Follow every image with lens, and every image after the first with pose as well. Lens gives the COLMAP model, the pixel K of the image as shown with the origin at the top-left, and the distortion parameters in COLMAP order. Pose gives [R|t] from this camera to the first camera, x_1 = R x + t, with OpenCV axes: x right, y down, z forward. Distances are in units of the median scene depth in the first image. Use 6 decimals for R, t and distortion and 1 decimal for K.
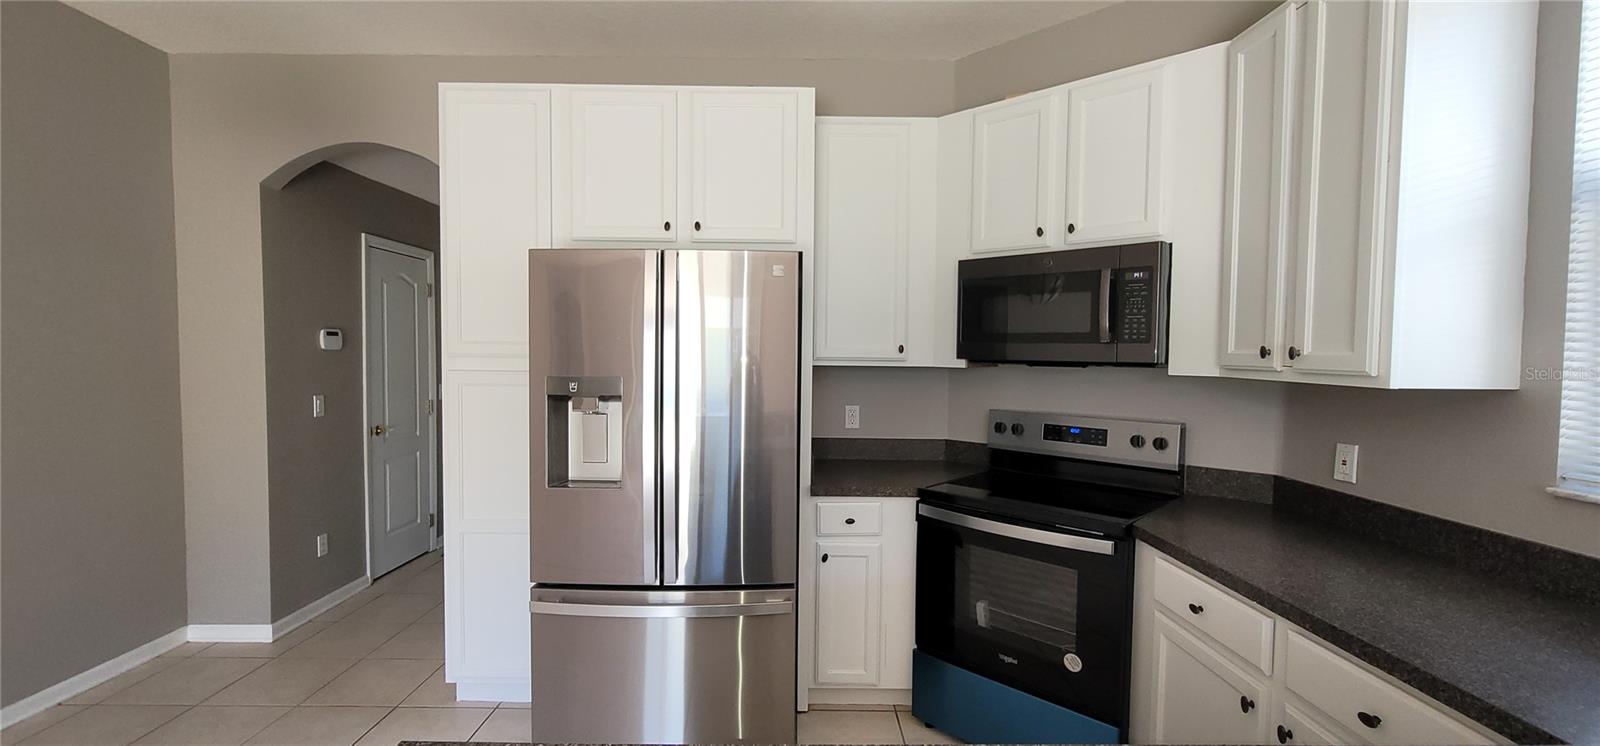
lens RADIAL K [[650.8, 0, 797.2], [0, 650.8, 379.6], [0, 0, 1]] dist [-0.001023, -0.000354]
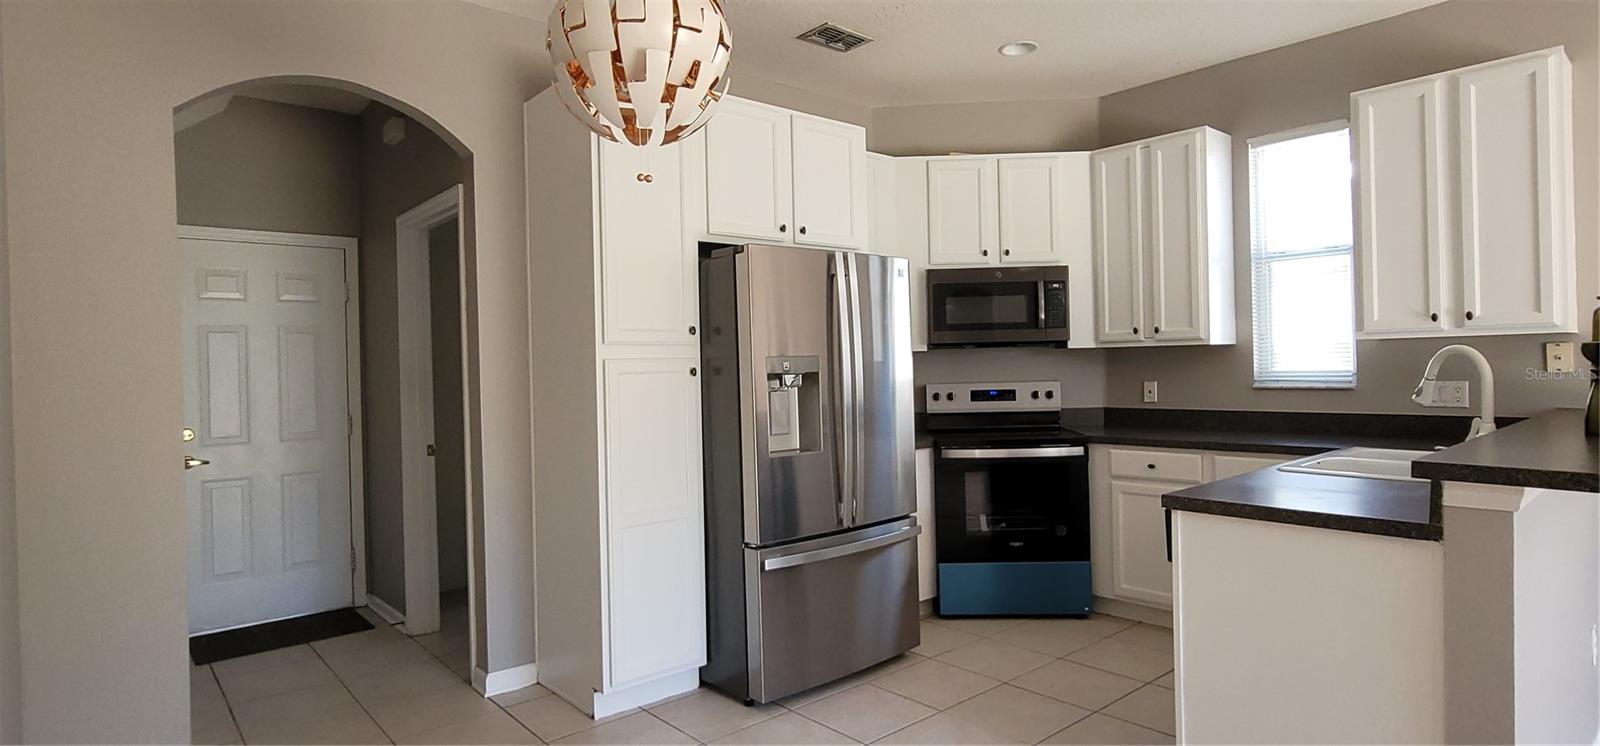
lens RADIAL K [[830.0, 0, 800.0], [0, 830.0, 373.0], [0, 0, 1]] dist [0.000303, -0.000181]
pose [[0.760786, -0.032984, 0.648165, -1.163316], [0.060072, 0.997999, -0.019722, 0.049901], [-0.646217, 0.053941, 0.761245, -0.118689]]
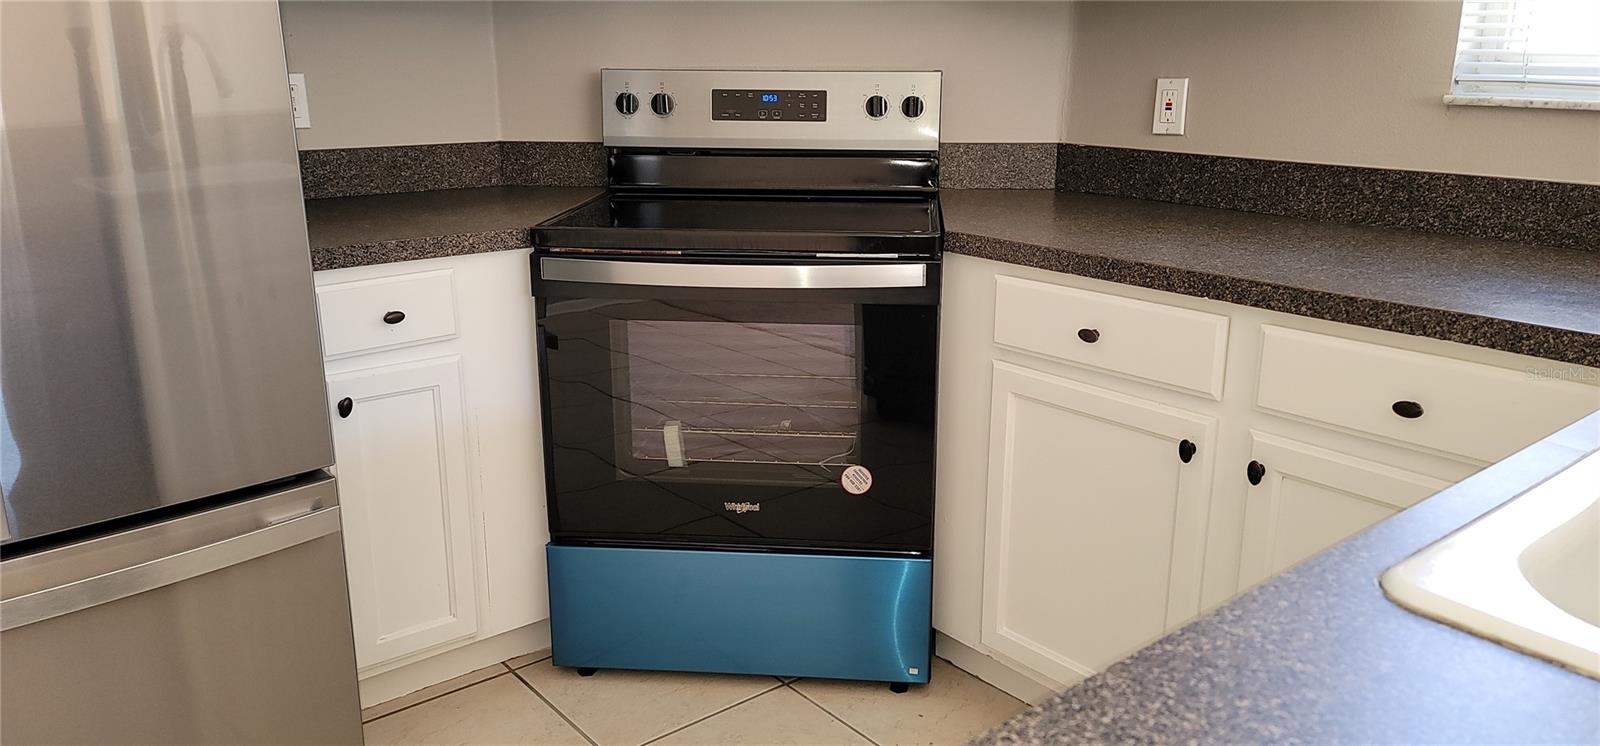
lens RADIAL K [[1158.1, 0, 800.0], [0, 1158.1, 373.0], [0, 0, 1]] dist [0.099958, -0.151925]
pose [[0.778576, -0.178133, 0.601737, -0.203153], [0.033328, 0.969251, 0.243807, 0.070921], [-0.626664, -0.169768, 0.760573, 0.214474]]
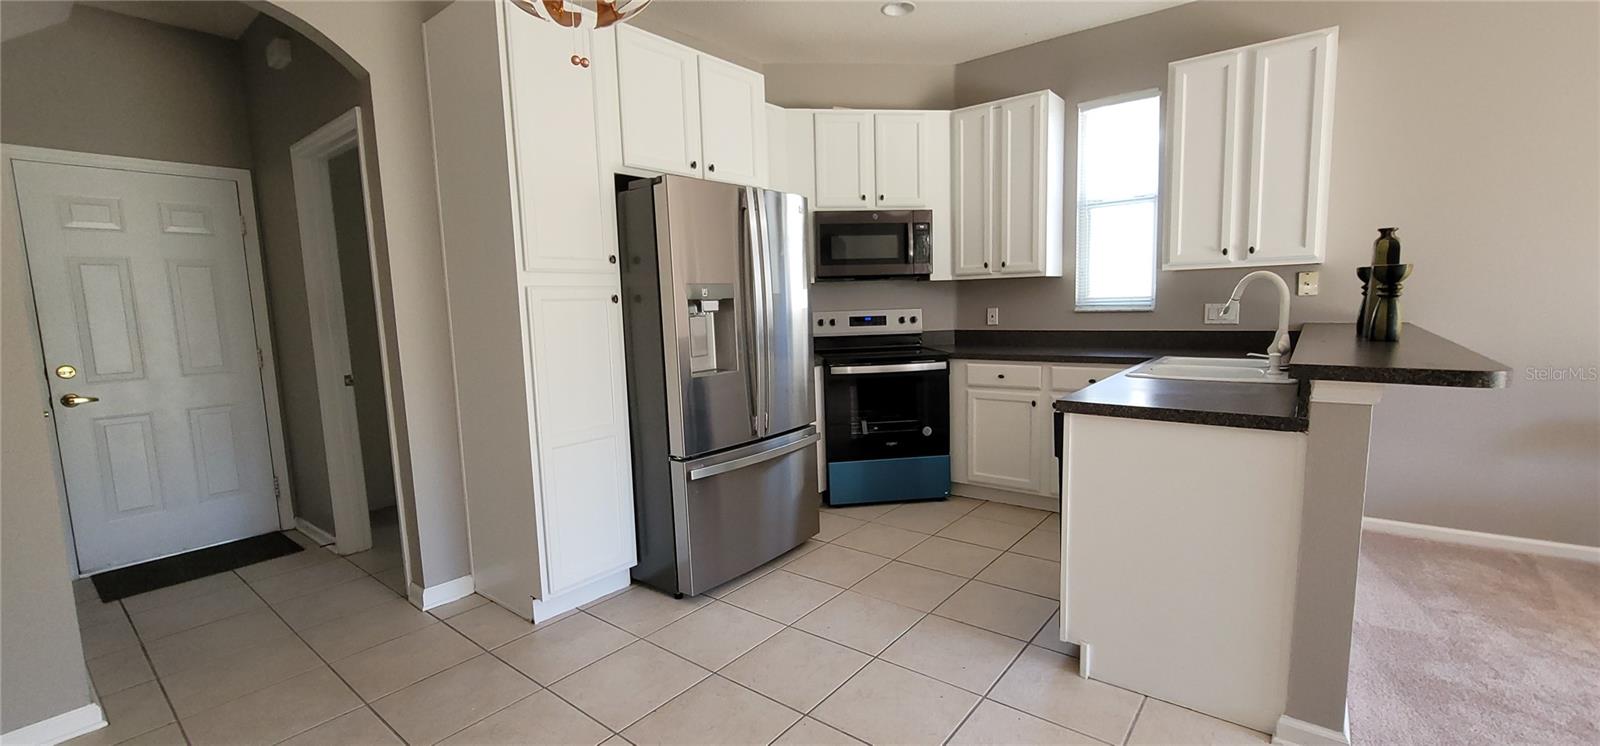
lens RADIAL K [[650.8, 0, 797.2], [0, 650.8, 379.6], [0, 0, 1]] dist [-0.001023, -0.000354]
pose [[0.631410, -0.121429, 0.765882, -1.093647], [0.072243, 0.992579, 0.097813, 0.061849], [-0.772076, -0.006430, 0.635497, 0.072896]]
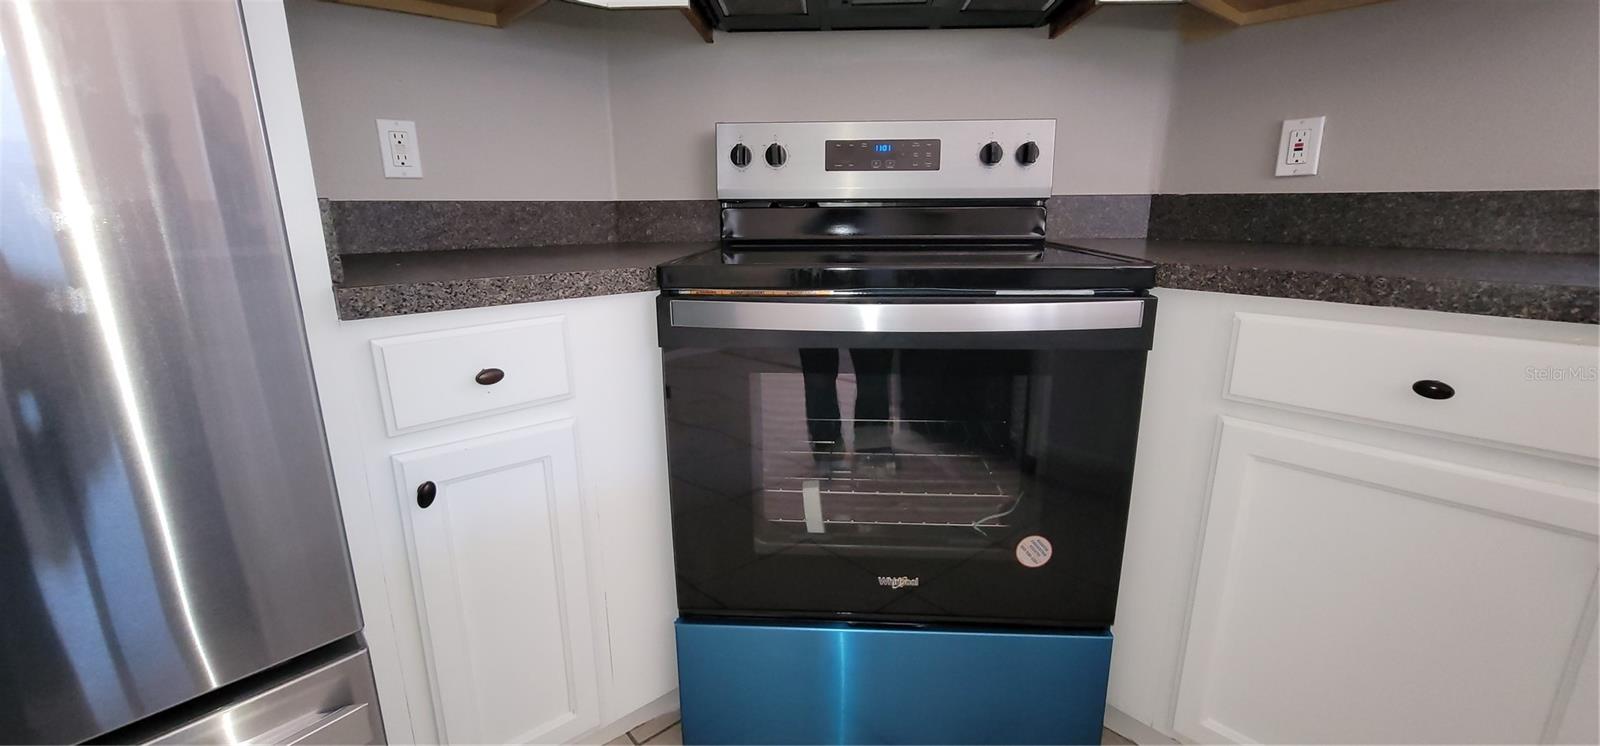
lens RADIAL K [[652.7, 0, 800.0], [0, 652.7, 373.0], [0, 0, 1]] dist [-0.000283, 0.000192]
pose [[0.754264, -0.176376, 0.632438, -0.016251], [0.040342, 0.973872, 0.223484, 0.151006], [-0.655331, -0.143052, 0.741672, 0.658907]]
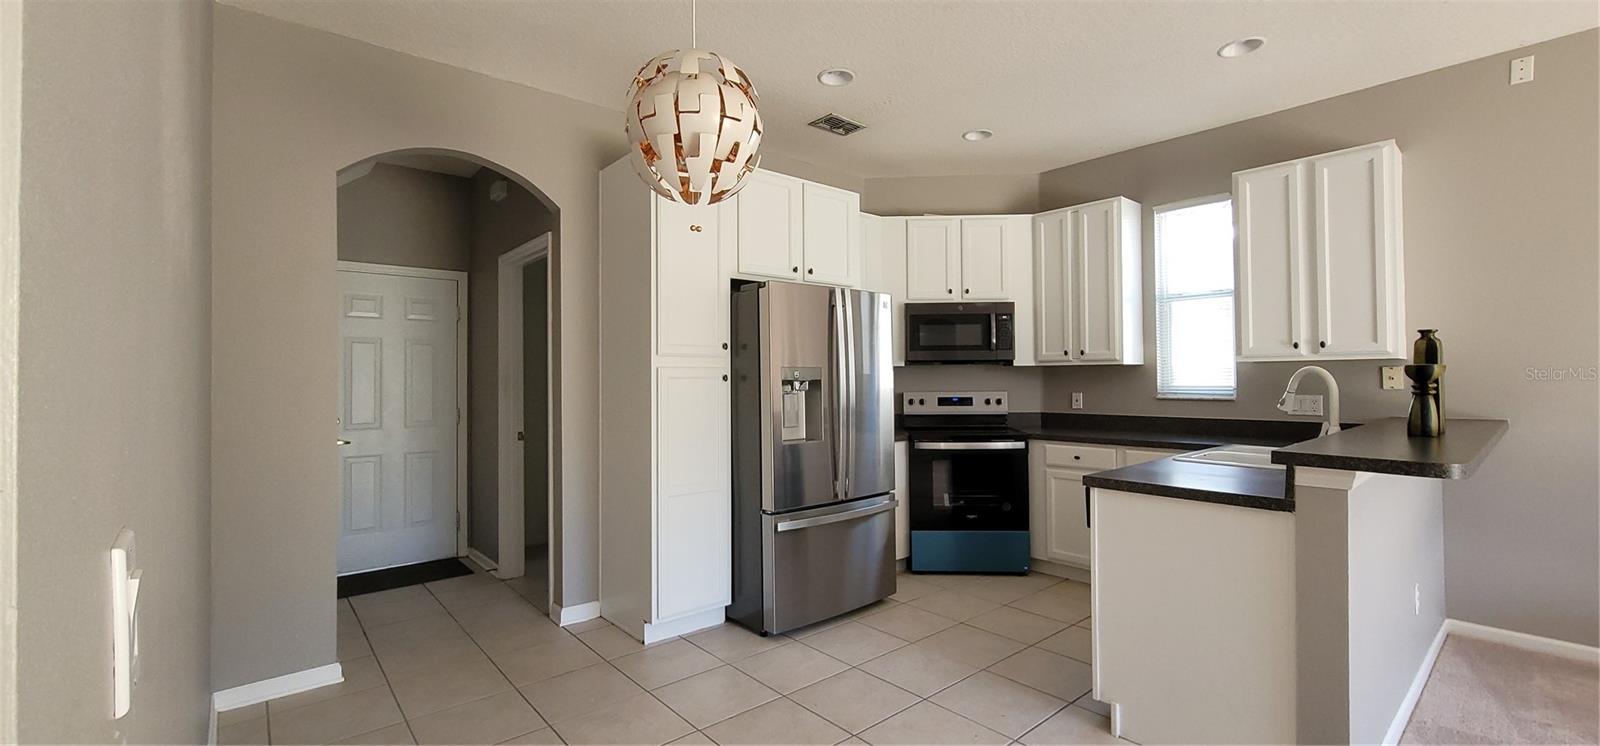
lens RADIAL K [[652.7, 0, 800.0], [0, 652.7, 373.0], [0, 0, 1]] dist [-0.000283, 0.000192]
pose [[0.764794, -0.008510, 0.644219, -1.191391], [0.043445, 0.998318, -0.038389, 0.060782], [-0.642808, 0.057348, 0.763877, -0.139779]]
